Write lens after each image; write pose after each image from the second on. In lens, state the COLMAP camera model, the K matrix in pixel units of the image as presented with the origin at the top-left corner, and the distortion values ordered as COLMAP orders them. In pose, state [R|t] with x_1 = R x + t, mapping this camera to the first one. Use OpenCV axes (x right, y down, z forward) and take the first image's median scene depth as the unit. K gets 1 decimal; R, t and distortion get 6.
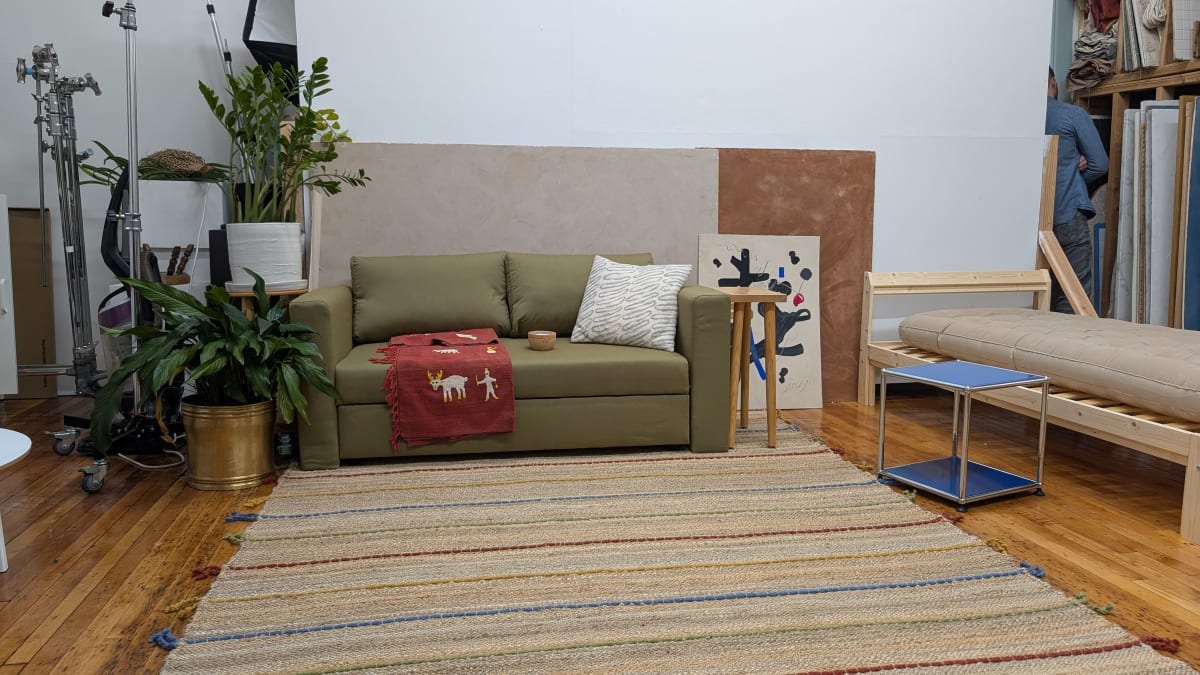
lens RADIAL K [[863.8, 0, 600.0], [0, 863.8, 337.5], [0, 0, 1]] dist [-0.058047, 0.044310]
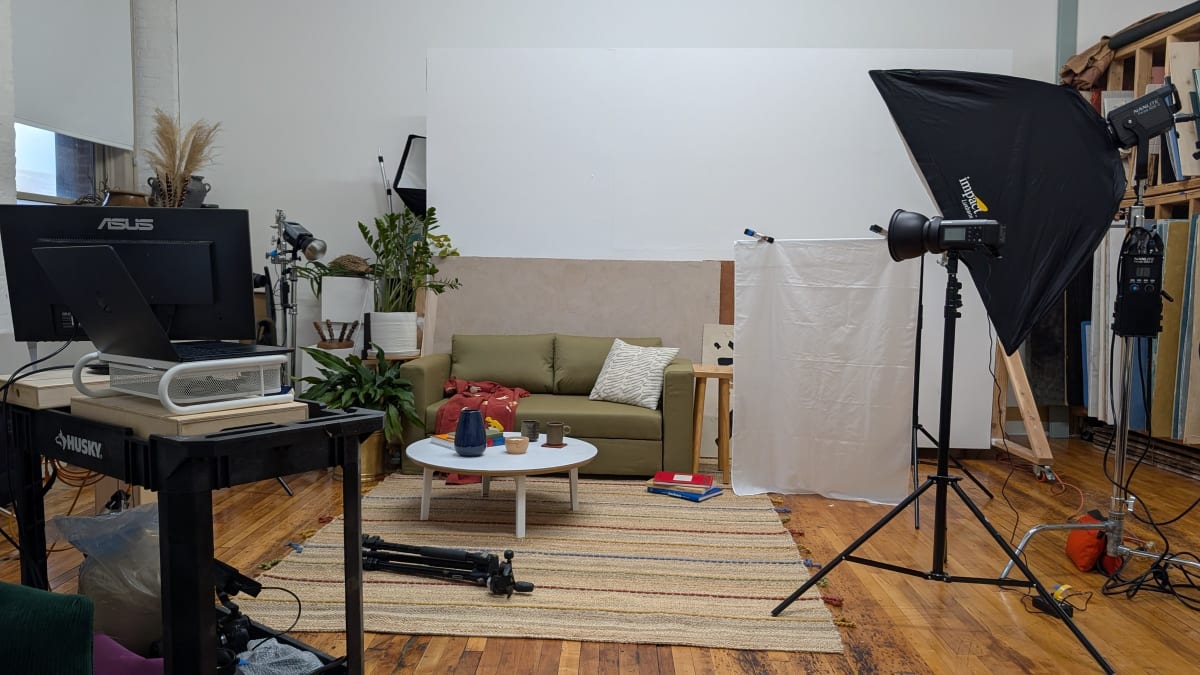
lens RADIAL K [[863.8, 0, 600.0], [0, 863.8, 337.5], [0, 0, 1]] dist [-0.058047, 0.044310]
pose [[0.973130, 0.032756, -0.227913, 0.309931], [-0.046868, 0.997286, -0.056783, -0.017034], [0.225435, 0.065939, 0.972024, -0.399454]]
